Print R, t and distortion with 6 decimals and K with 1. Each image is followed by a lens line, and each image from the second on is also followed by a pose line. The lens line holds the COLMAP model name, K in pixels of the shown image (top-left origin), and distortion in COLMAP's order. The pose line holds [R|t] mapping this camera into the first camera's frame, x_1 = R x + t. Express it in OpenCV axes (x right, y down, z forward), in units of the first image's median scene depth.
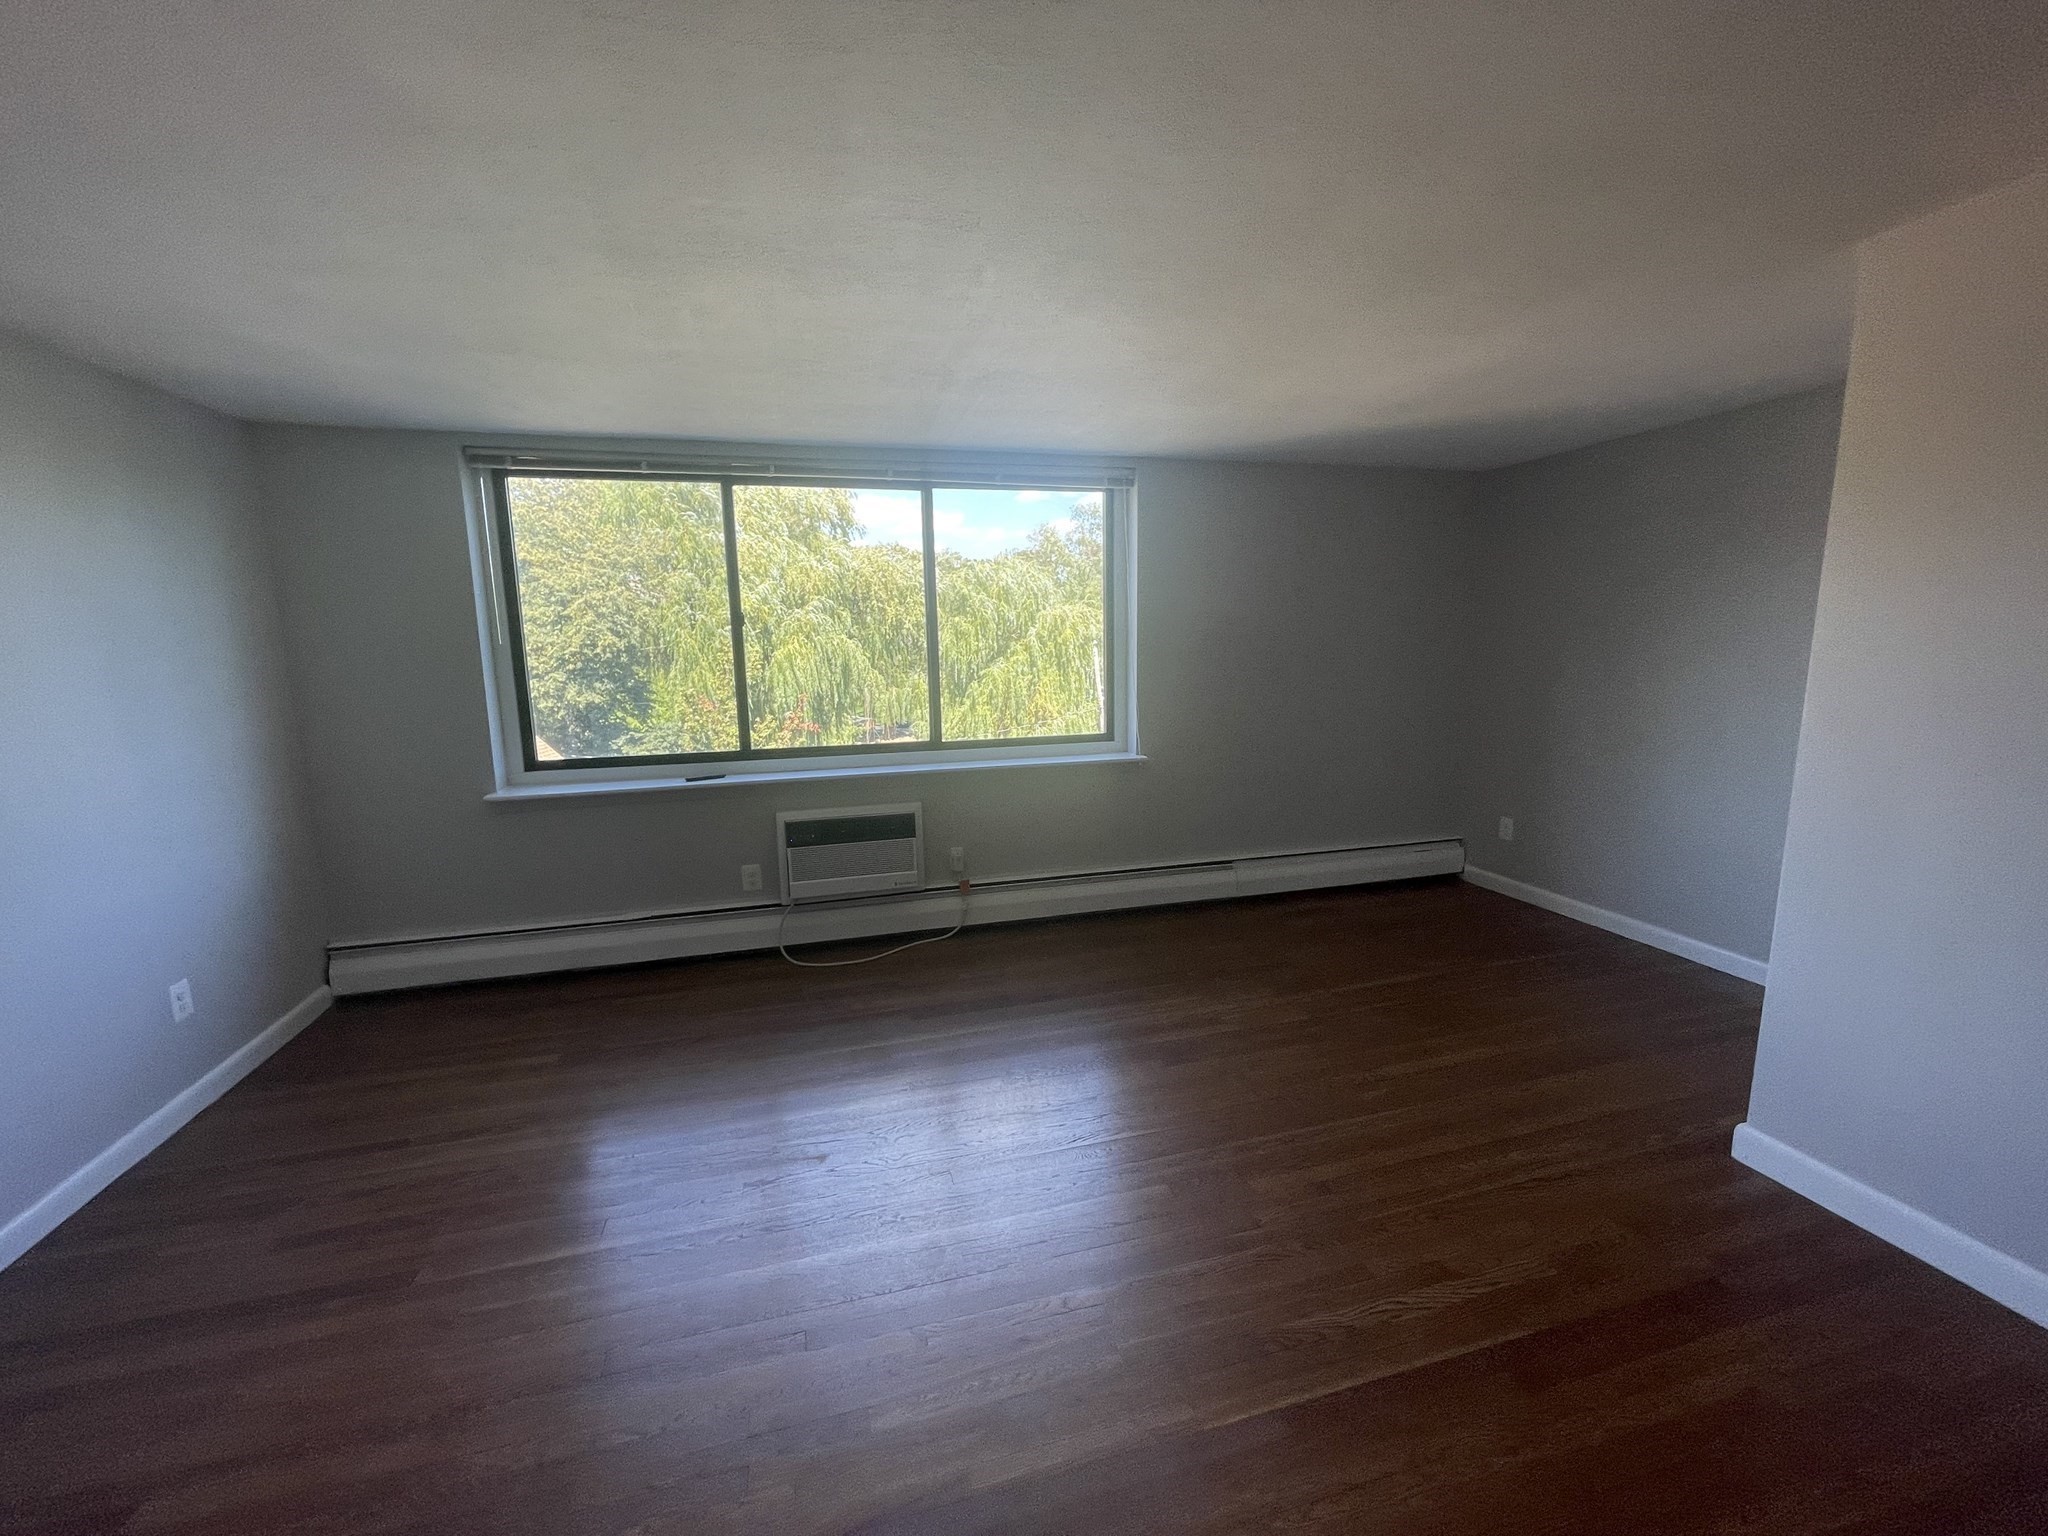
lens RADIAL K [[832.4, 0, 1026.1], [0, 832.4, 777.3], [0, 0, 1]] dist [0.007569, -0.000738]
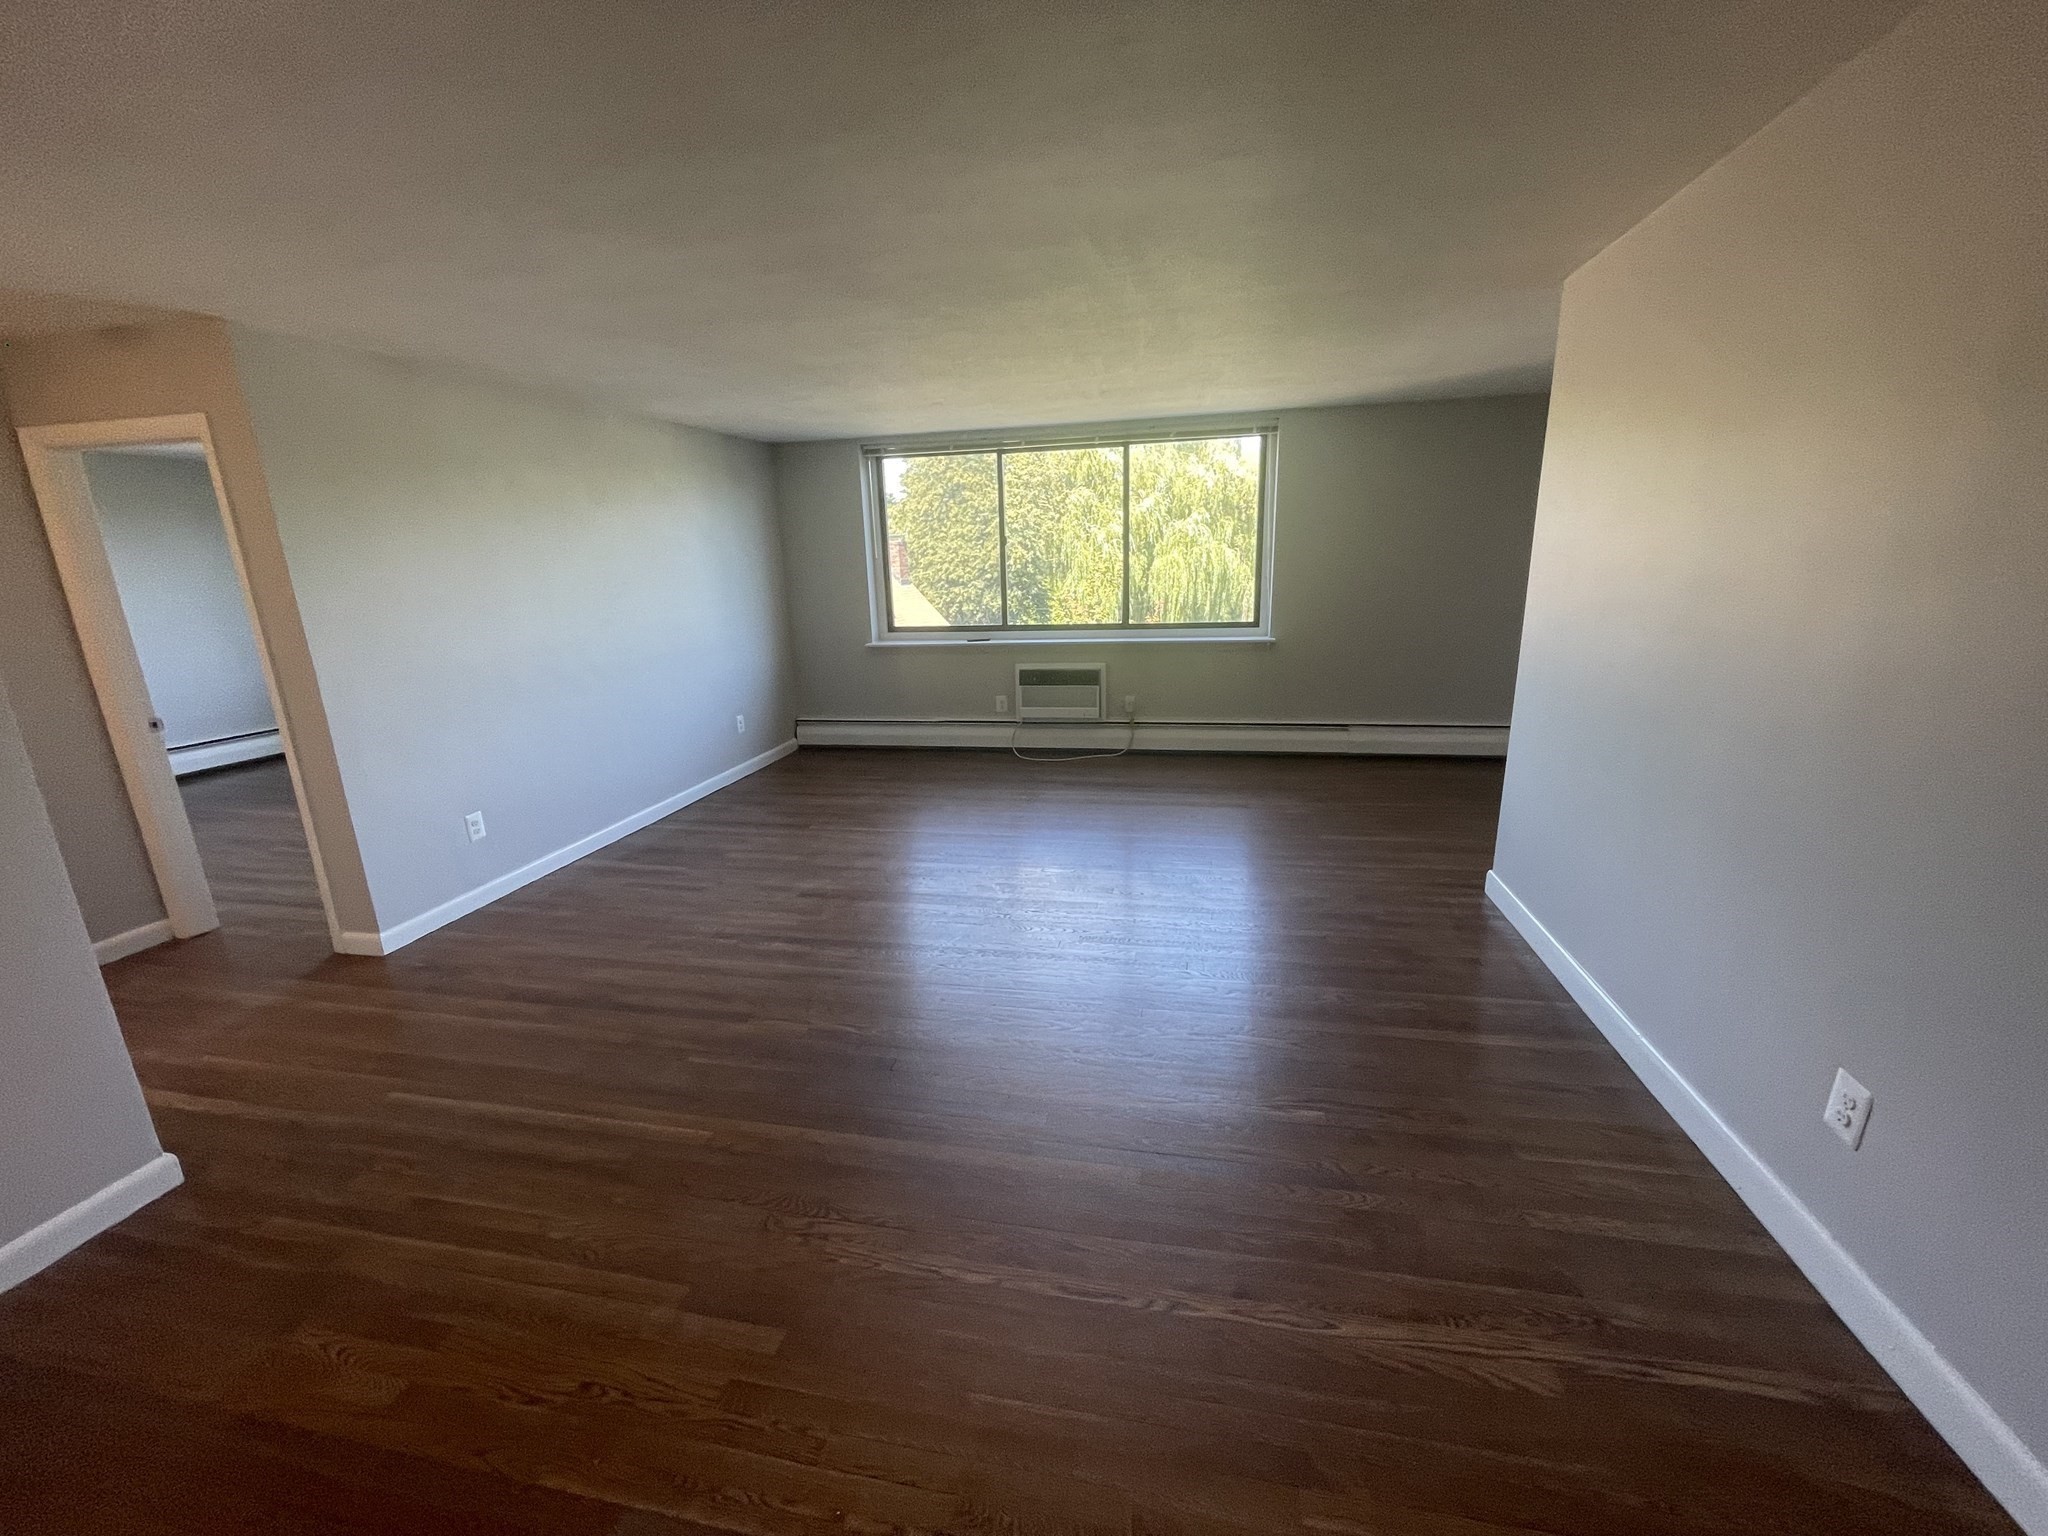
lens RADIAL K [[832.4, 0, 1023.2], [0, 832.4, 781.4], [0, 0, 1]] dist [0.007569, -0.000738]
pose [[0.891145, 0.110996, -0.439932, 0.414910], [-0.062887, 0.990472, 0.122514, 0.065331], [0.449339, -0.081512, 0.889635, -0.409856]]
